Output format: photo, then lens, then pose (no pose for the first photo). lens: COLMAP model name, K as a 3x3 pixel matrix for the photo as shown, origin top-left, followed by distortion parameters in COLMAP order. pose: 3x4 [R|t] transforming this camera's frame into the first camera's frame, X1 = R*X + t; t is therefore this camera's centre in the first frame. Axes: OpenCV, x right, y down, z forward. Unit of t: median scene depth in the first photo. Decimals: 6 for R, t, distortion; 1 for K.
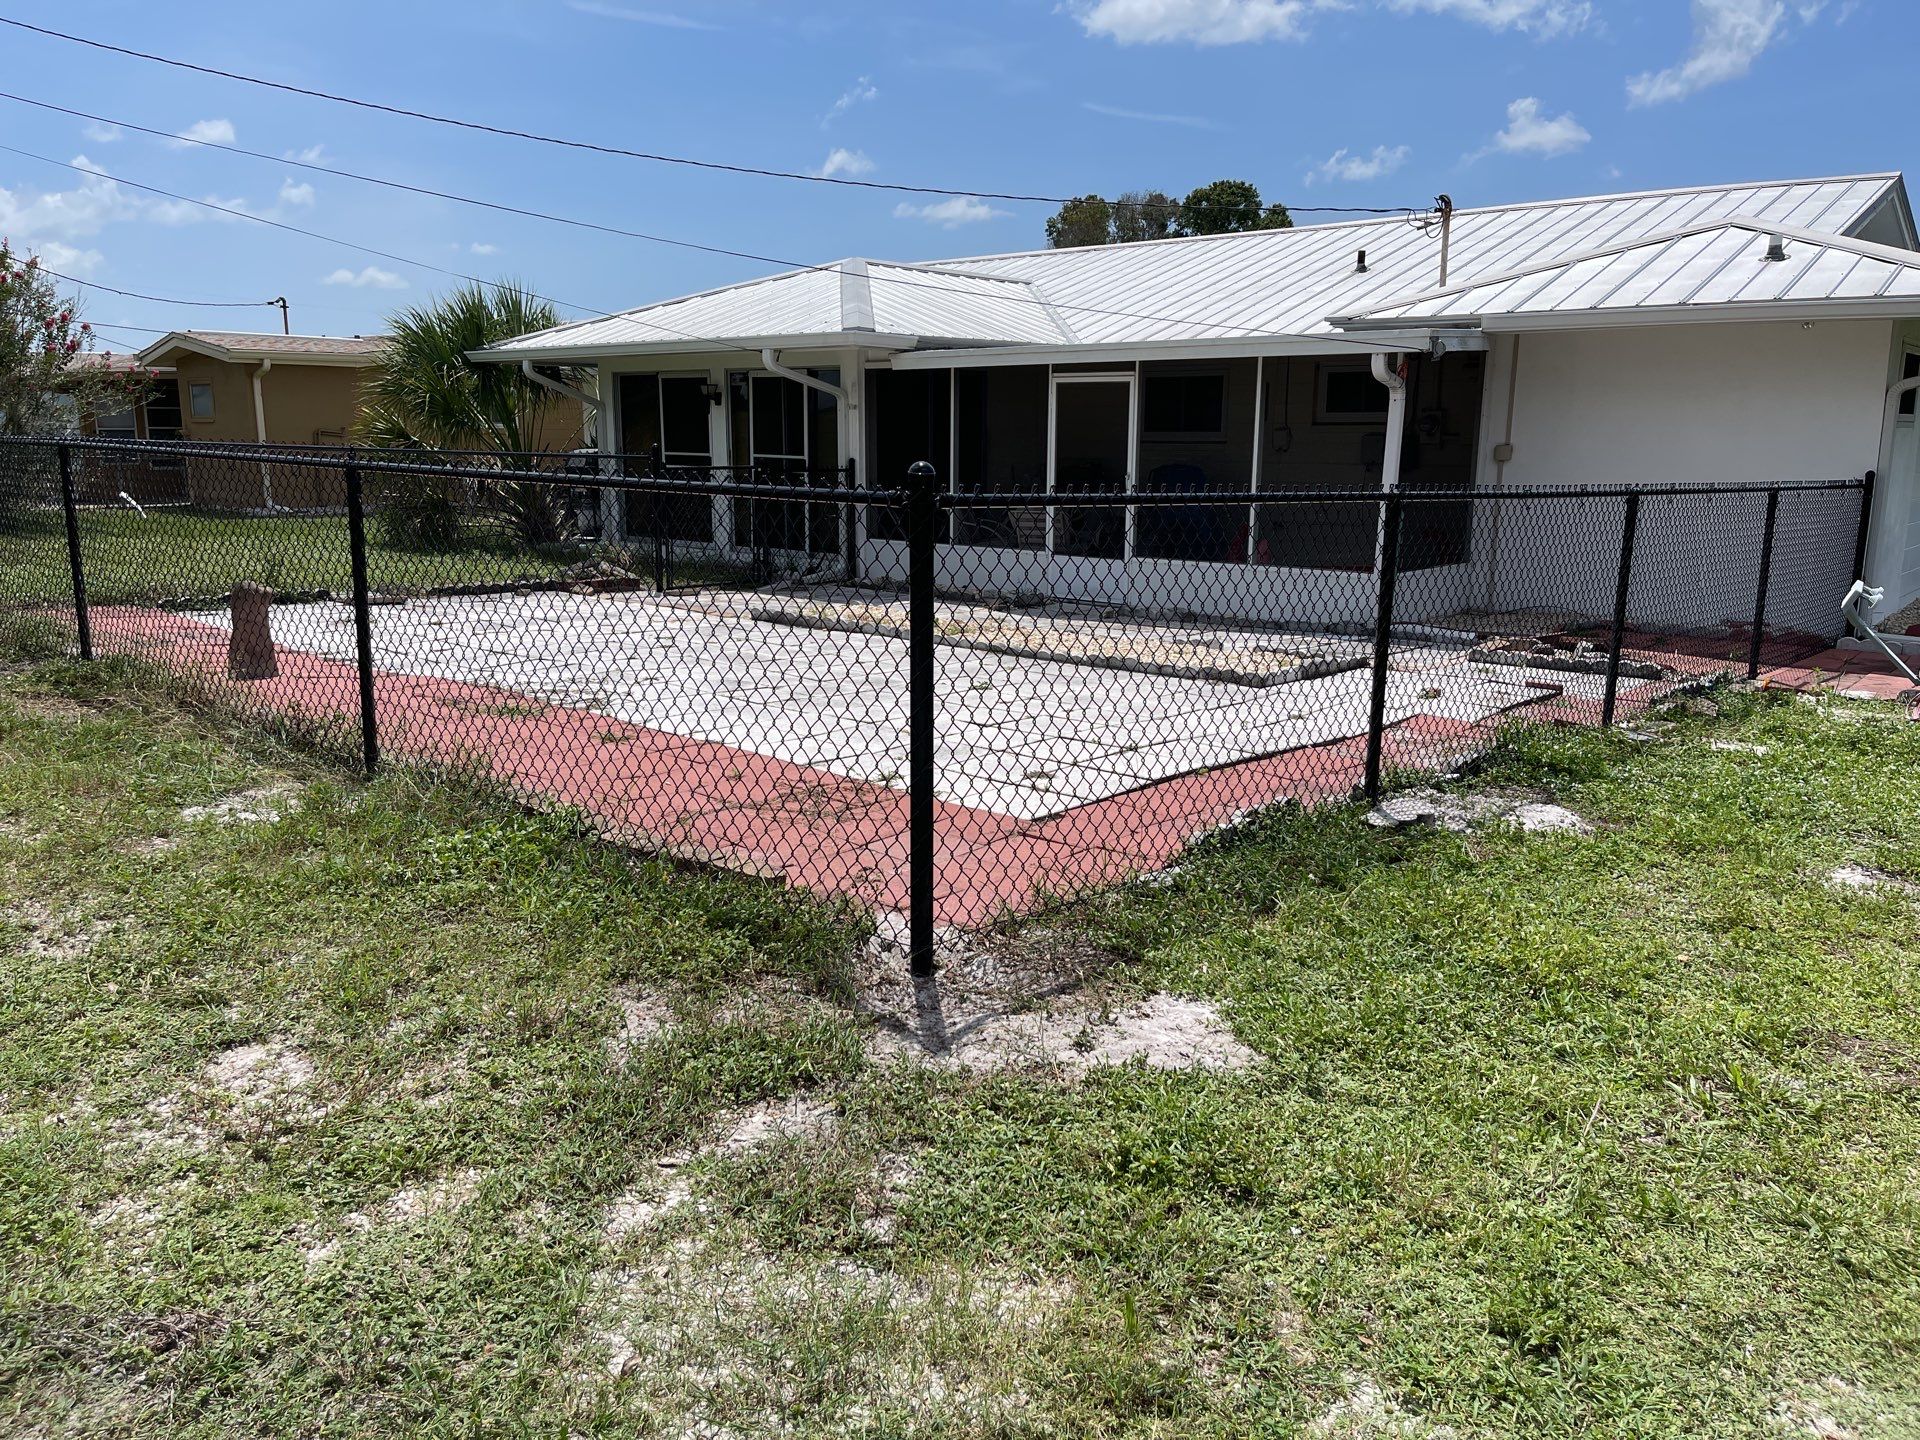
lens RADIAL K [[1457.3, 0, 951.3], [0, 1457.3, 756.8], [0, 0, 1]] dist [0.007903, -0.011827]
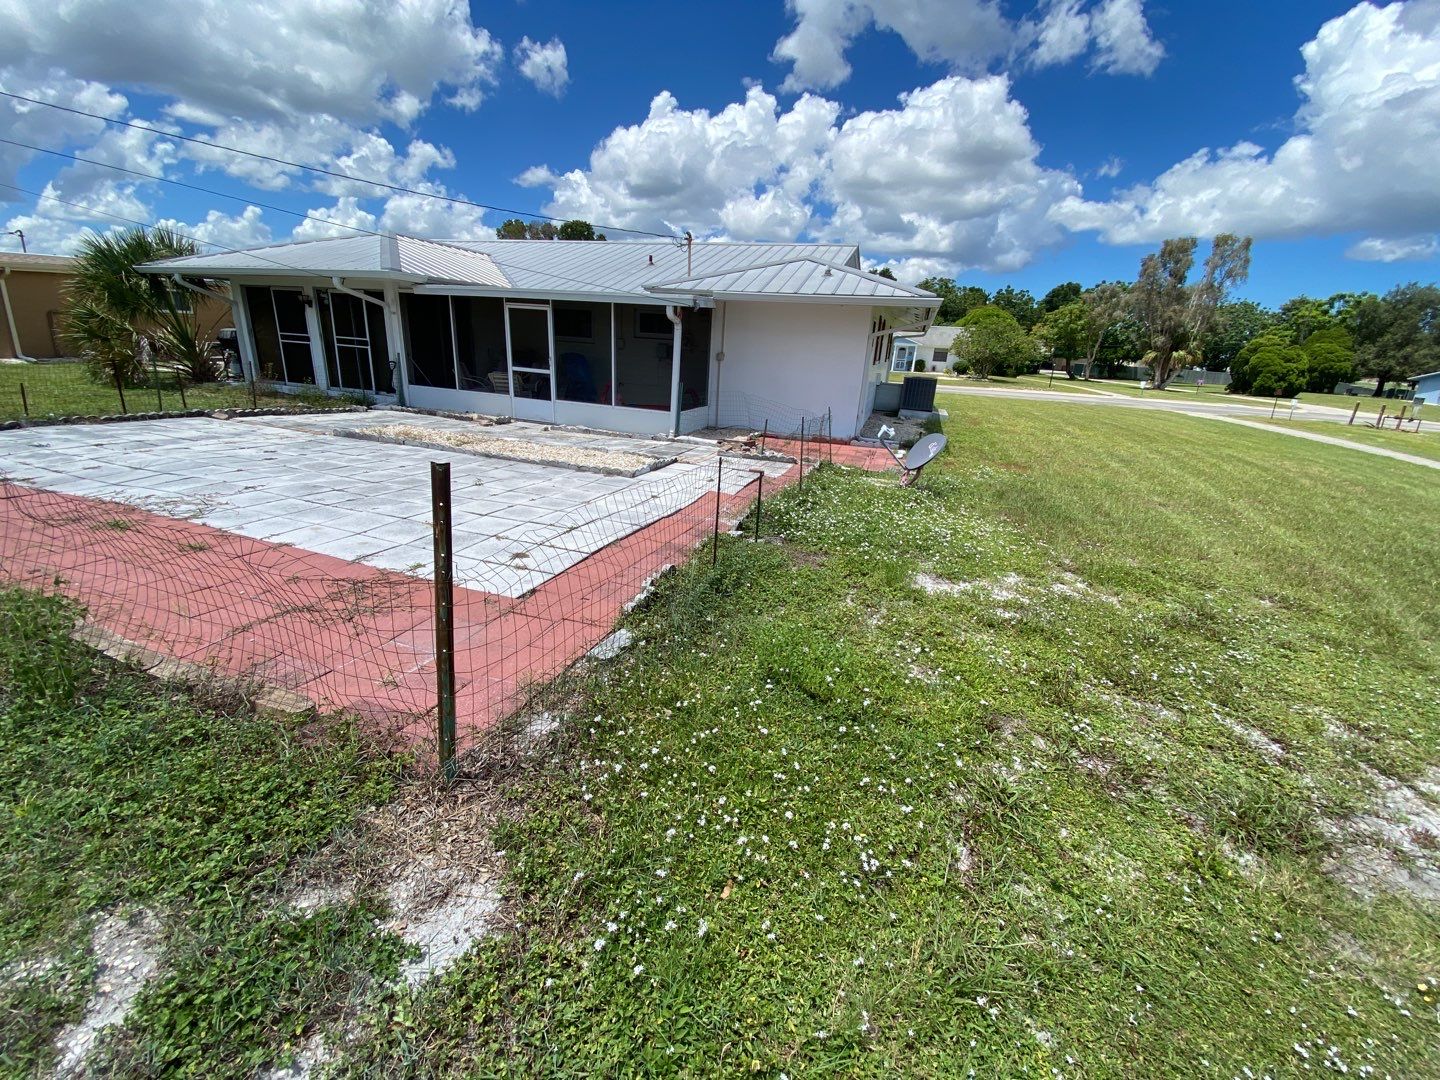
lens RADIAL K [[582.3, 0, 719.9], [0, 582.3, 544.6], [0, 0, 1]] dist [0.000654, -0.010887]
pose [[0.919361, -0.080376, 0.385117, 0.007418], [0.031161, 0.990709, 0.132379, -0.037914], [-0.392179, -0.109703, 0.913324, 0.146350]]
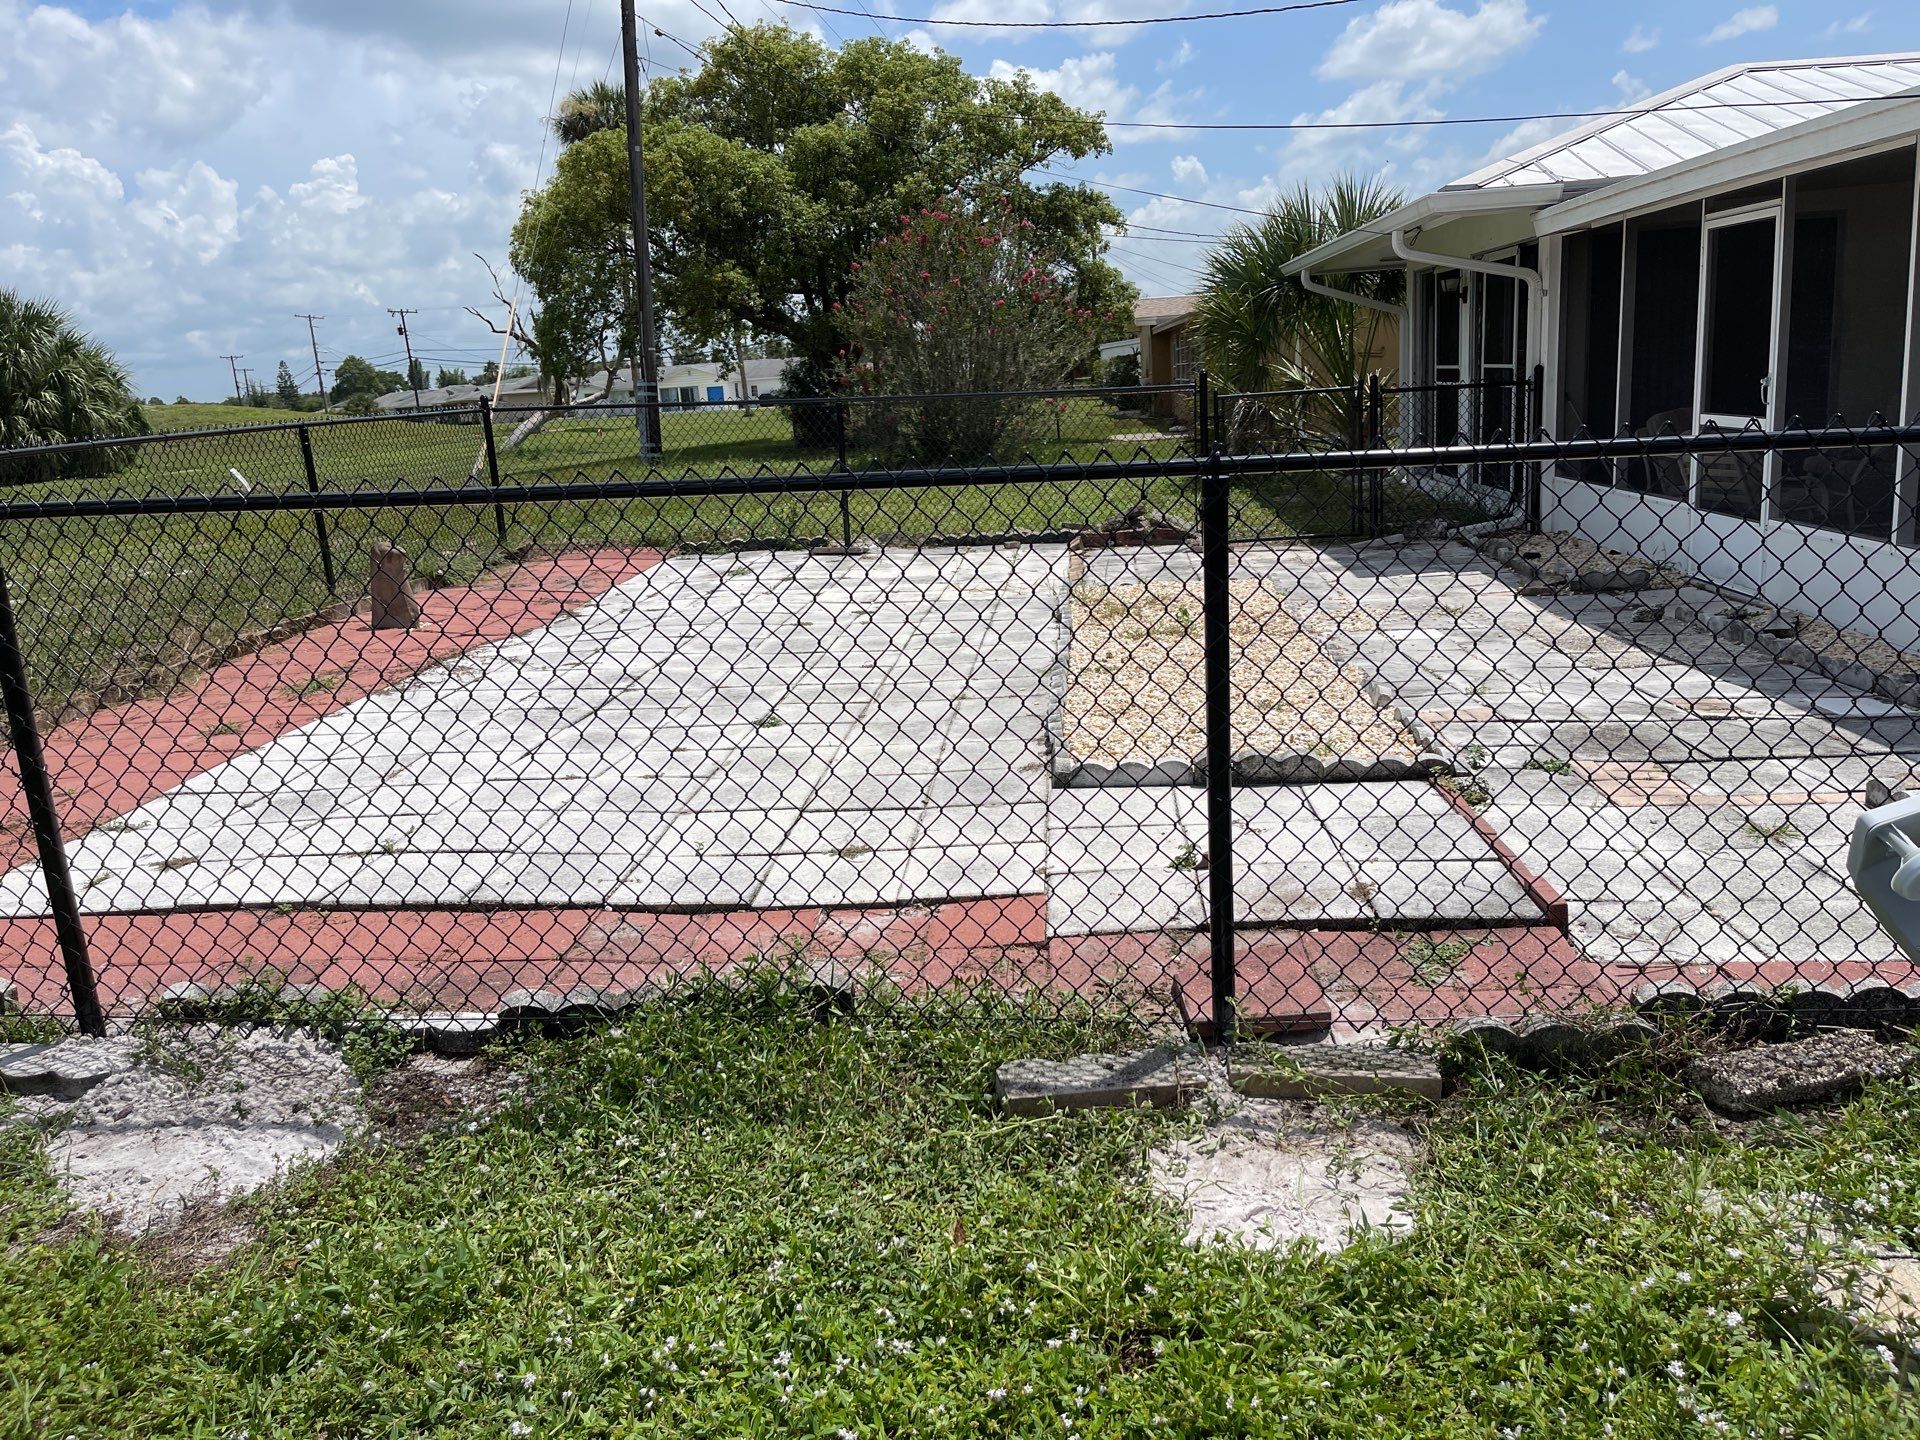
lens RADIAL K [[1441.3, 0, 966.2], [0, 1441.3, 732.9], [0, 0, 1]] dist [0.020251, -0.000746]
pose [[0.605867, 0.145659, -0.782118, 0.404864], [-0.105777, 0.989117, 0.102270, -0.079846], [0.788503, 0.020768, 0.614681, 0.396618]]
